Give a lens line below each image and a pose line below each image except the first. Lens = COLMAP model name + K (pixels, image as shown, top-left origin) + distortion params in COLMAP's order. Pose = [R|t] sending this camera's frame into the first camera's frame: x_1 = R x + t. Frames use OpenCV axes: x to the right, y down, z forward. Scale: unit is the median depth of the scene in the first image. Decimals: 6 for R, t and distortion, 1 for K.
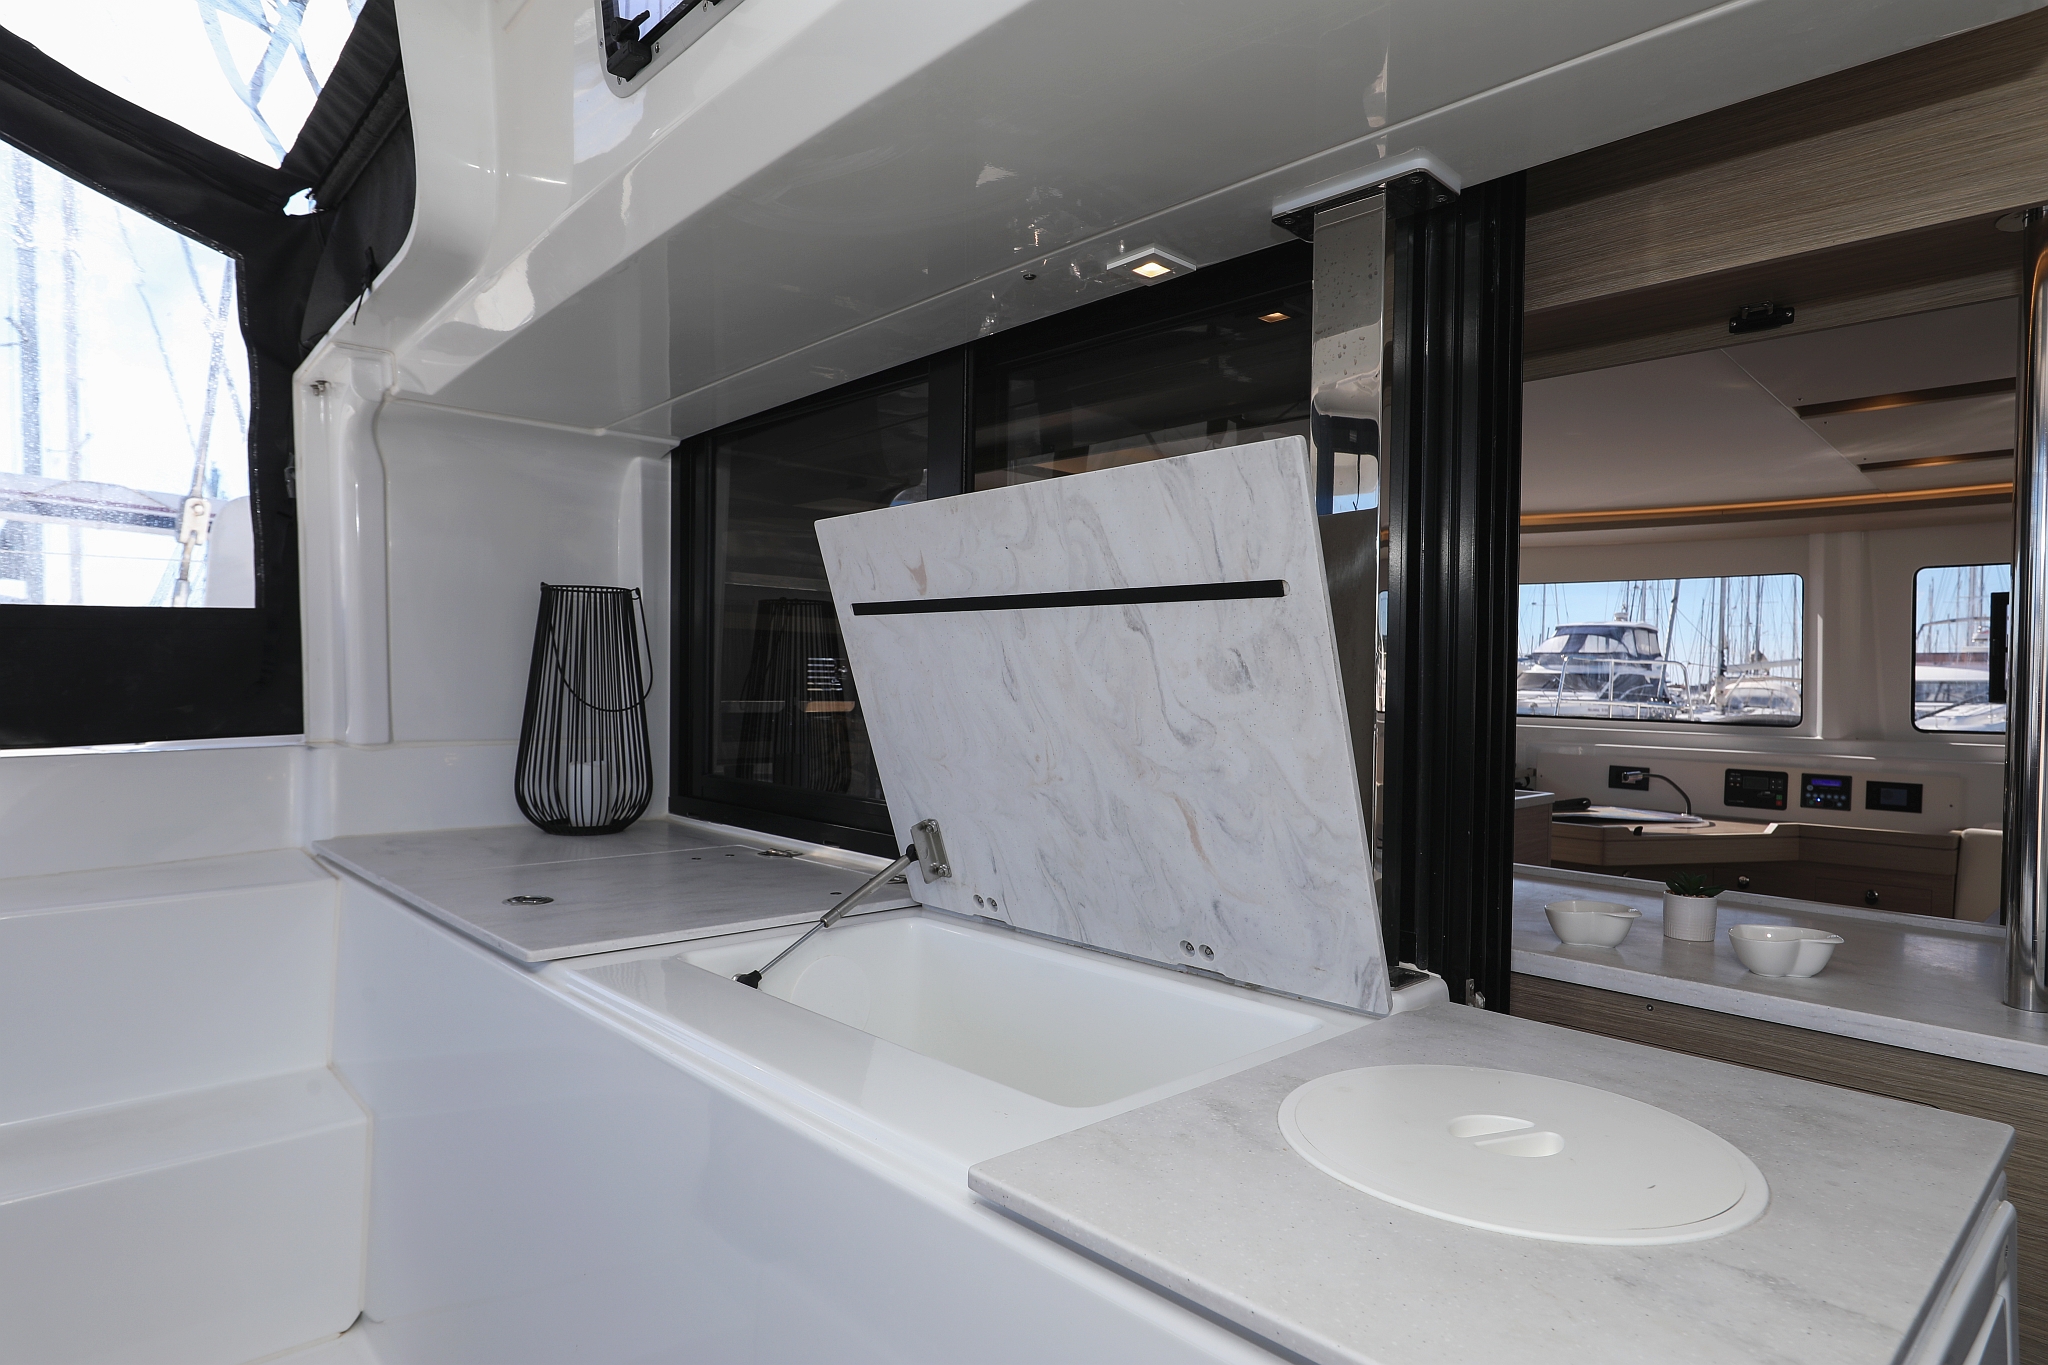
lens RADIAL K [[1119.0, 0, 1018.8], [0, 1119.0, 700.7], [0, 0, 1]] dist [-0.019984, -0.001063]
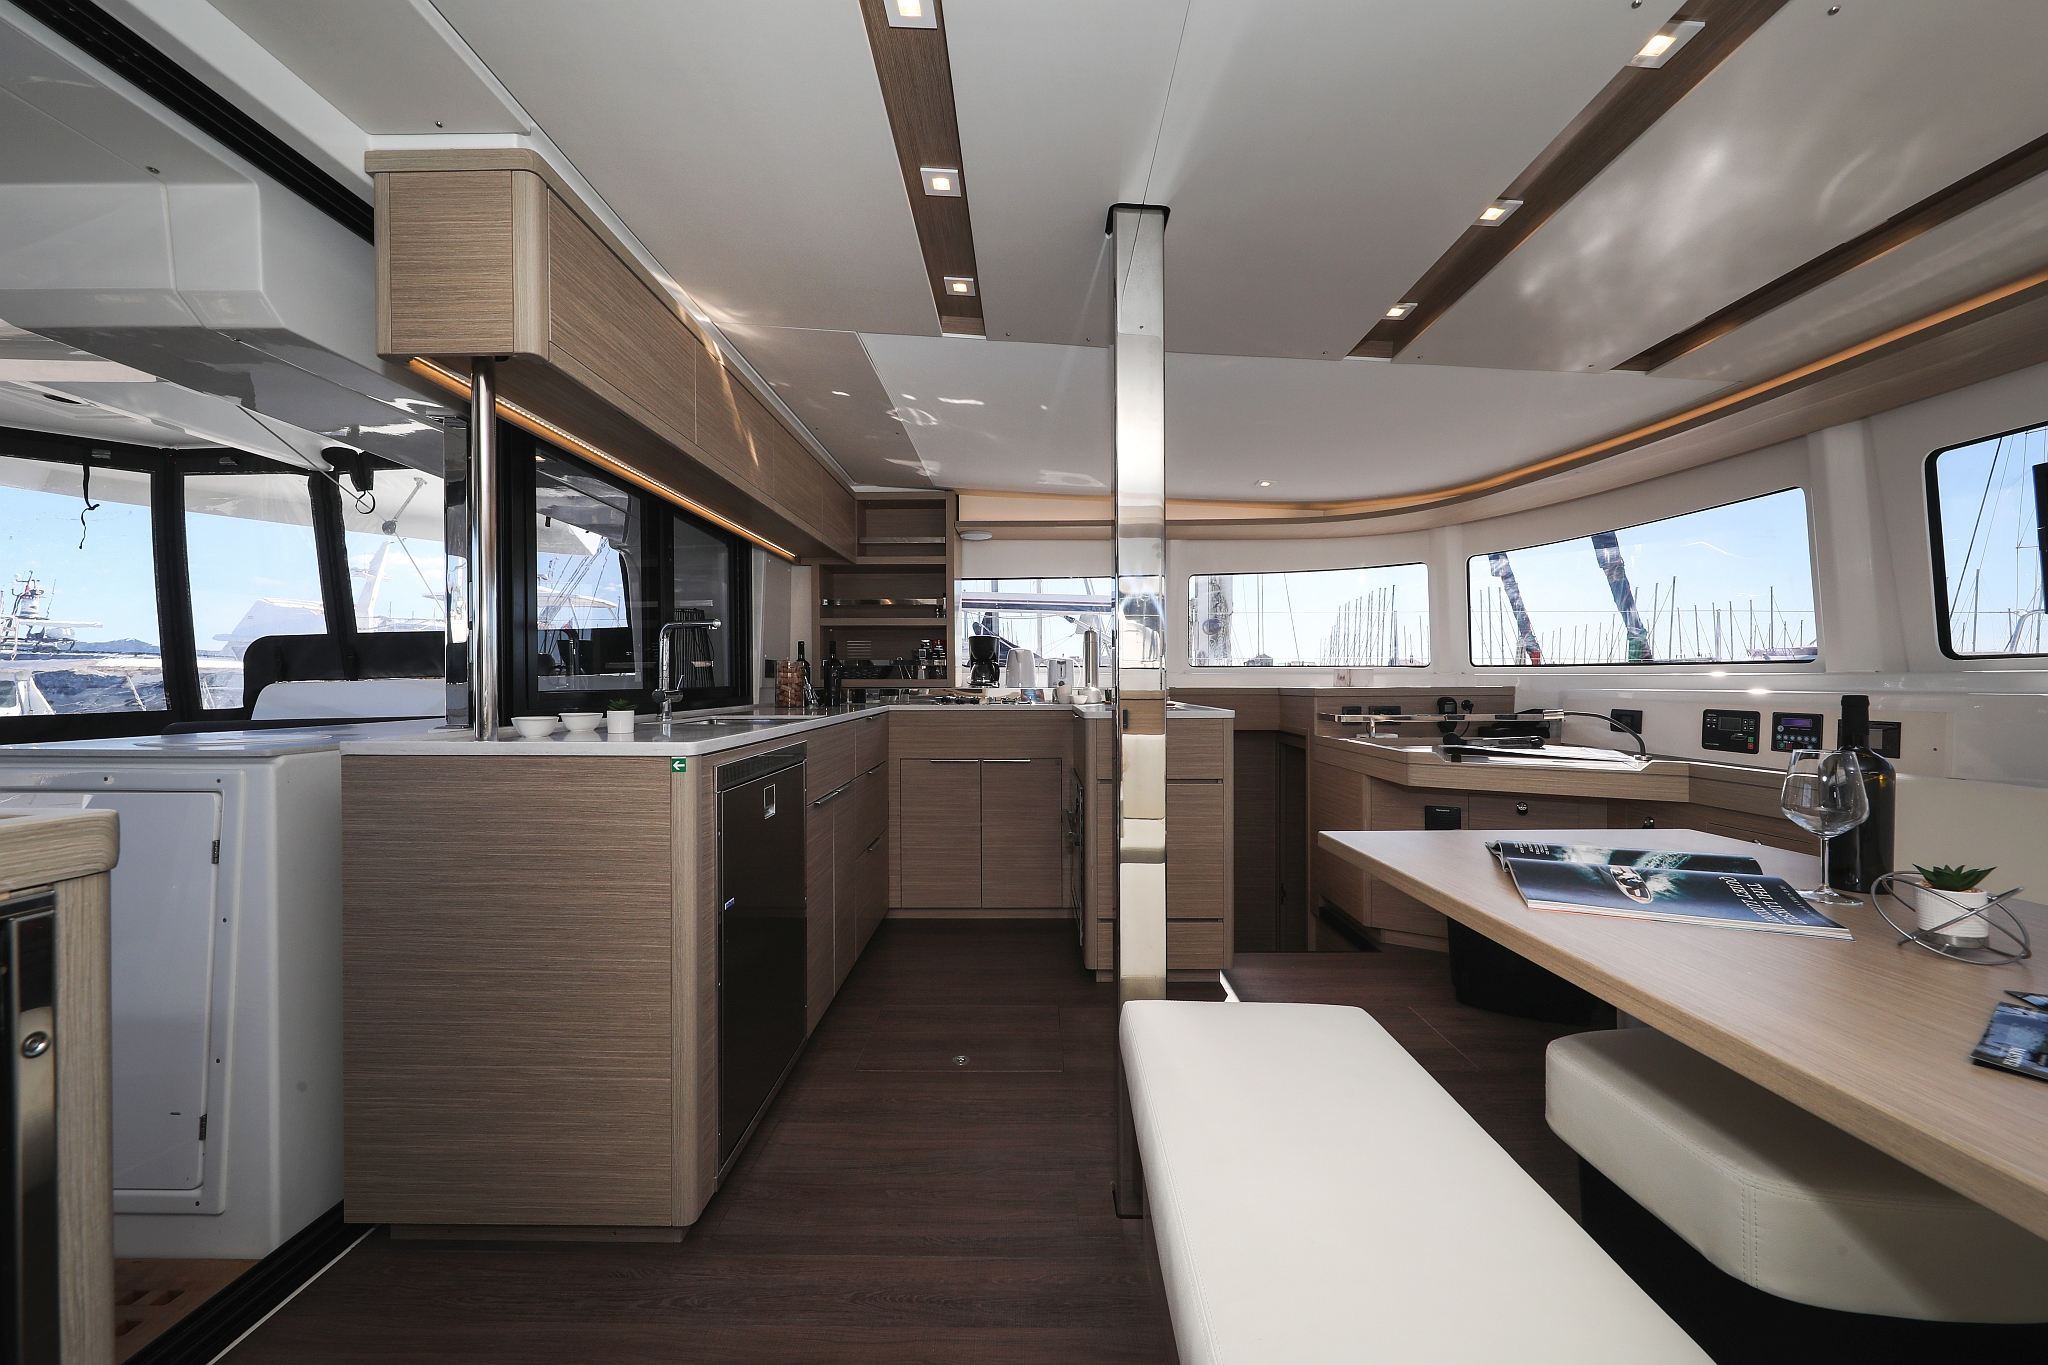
lens RADIAL K [[721.8, 0, 1051.0], [0, 721.8, 689.0], [0, 0, 1]] dist [-0.015036, -0.000089]
pose [[0.733357, -0.015930, -0.679657, 0.686962], [0.001878, 0.999769, -0.021406, 0.059676], [0.679841, 0.014422, 0.733218, 0.208537]]
